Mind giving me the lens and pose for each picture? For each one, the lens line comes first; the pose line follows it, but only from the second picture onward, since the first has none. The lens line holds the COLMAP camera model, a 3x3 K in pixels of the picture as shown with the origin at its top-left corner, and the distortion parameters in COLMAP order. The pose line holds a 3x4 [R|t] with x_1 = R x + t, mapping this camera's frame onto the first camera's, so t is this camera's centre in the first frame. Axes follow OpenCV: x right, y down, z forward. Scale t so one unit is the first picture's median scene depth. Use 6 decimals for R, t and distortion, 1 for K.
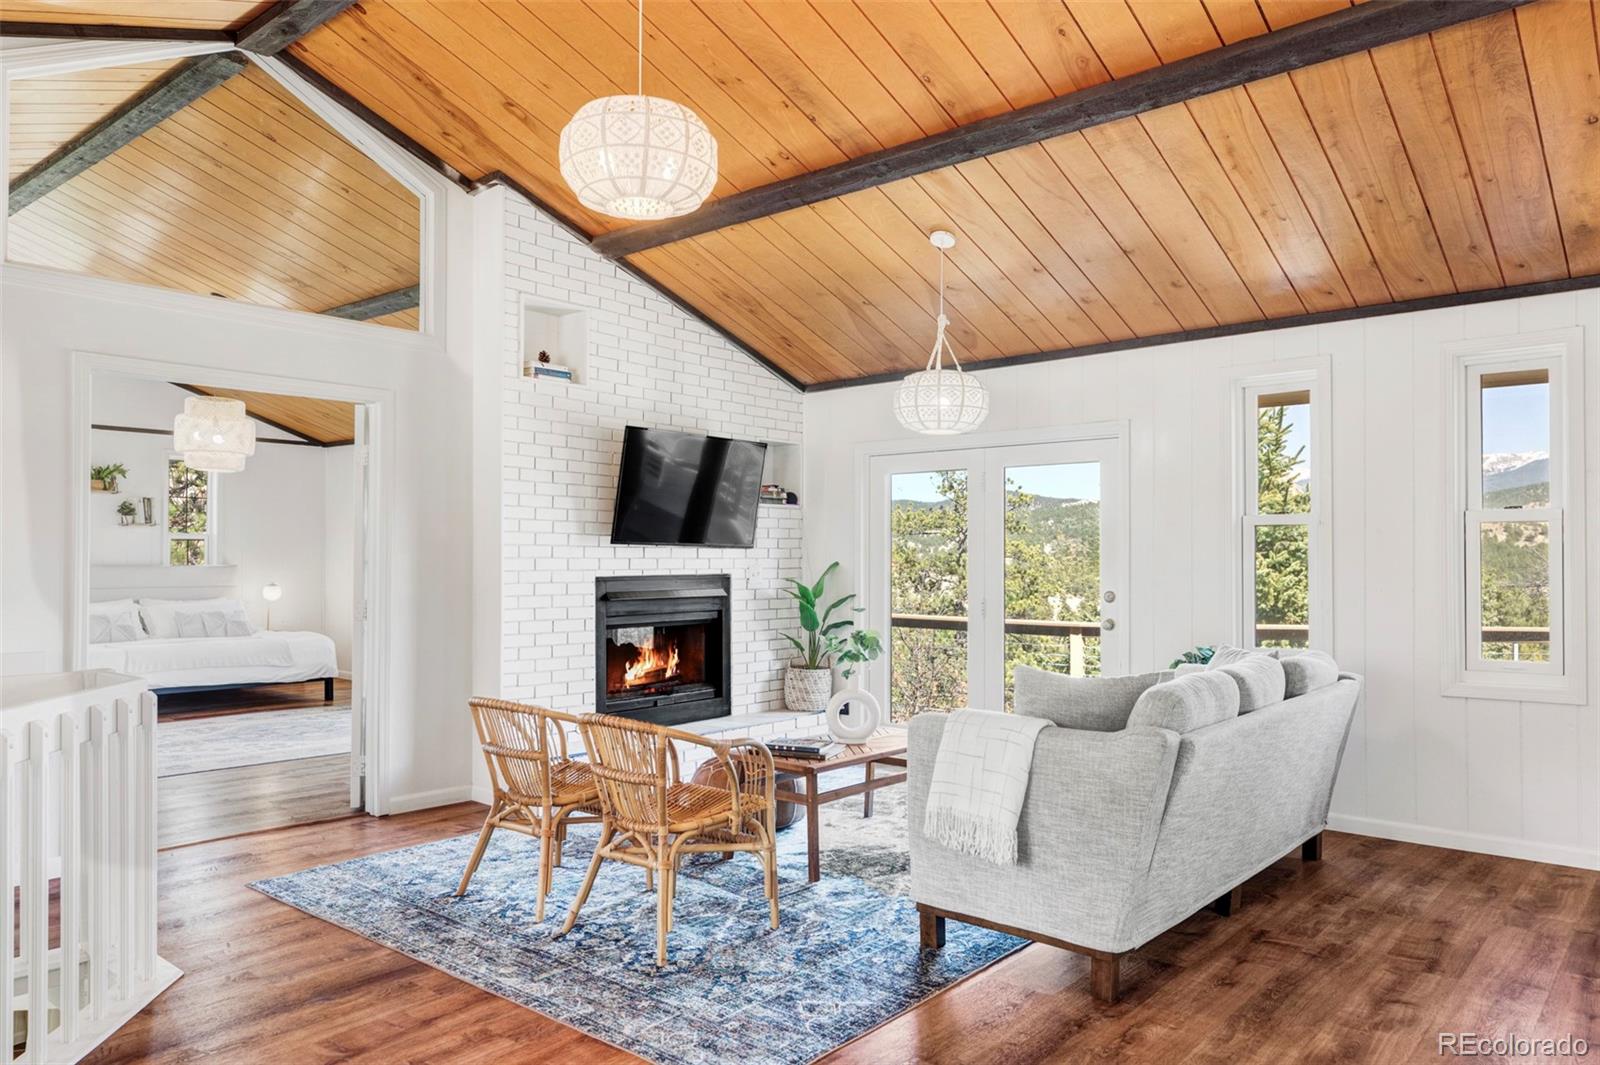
lens RADIAL K [[1104.8, 0, 800.0], [0, 1104.8, 532.5], [0, 0, 1]] dist [0.003122, -0.000398]
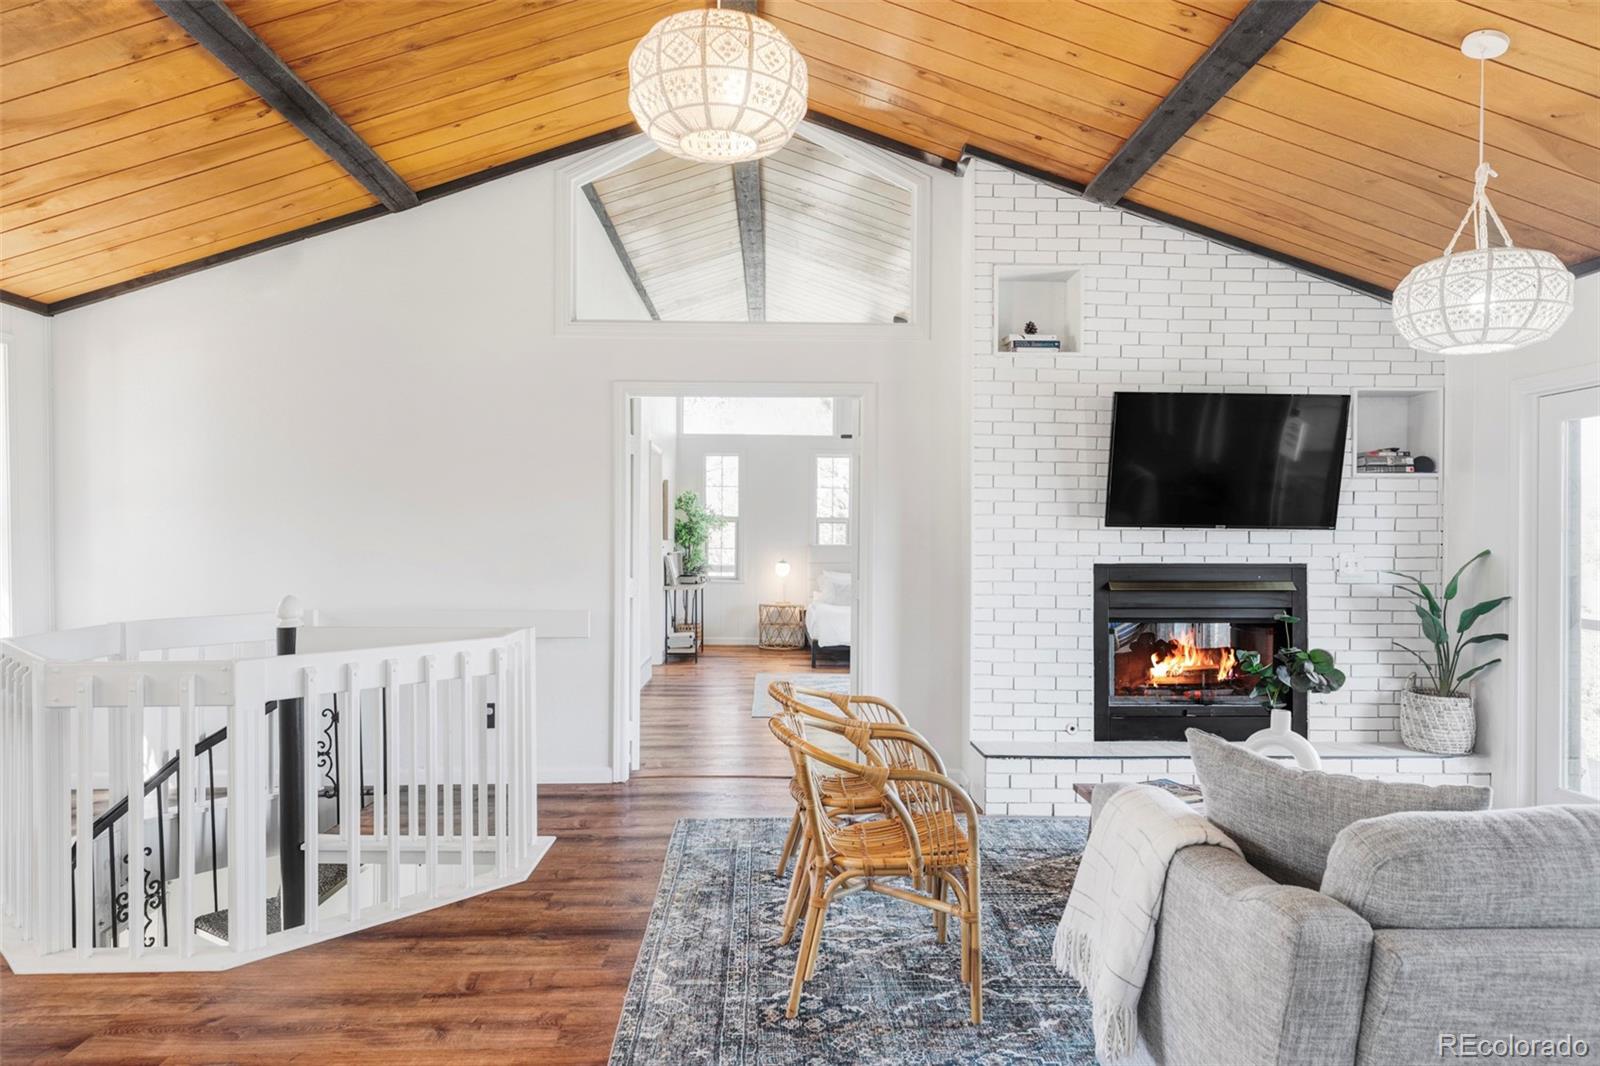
lens RADIAL K [[985.0, 0, 800.0], [0, 985.0, 533.0], [0, 0, 1]] dist [0.023964, -0.035438]
pose [[0.660928, -0.003675, -0.750440, 0.276922], [0.012881, 0.999896, 0.006449, 0.007475], [0.750338, -0.013929, 0.660907, 0.307028]]
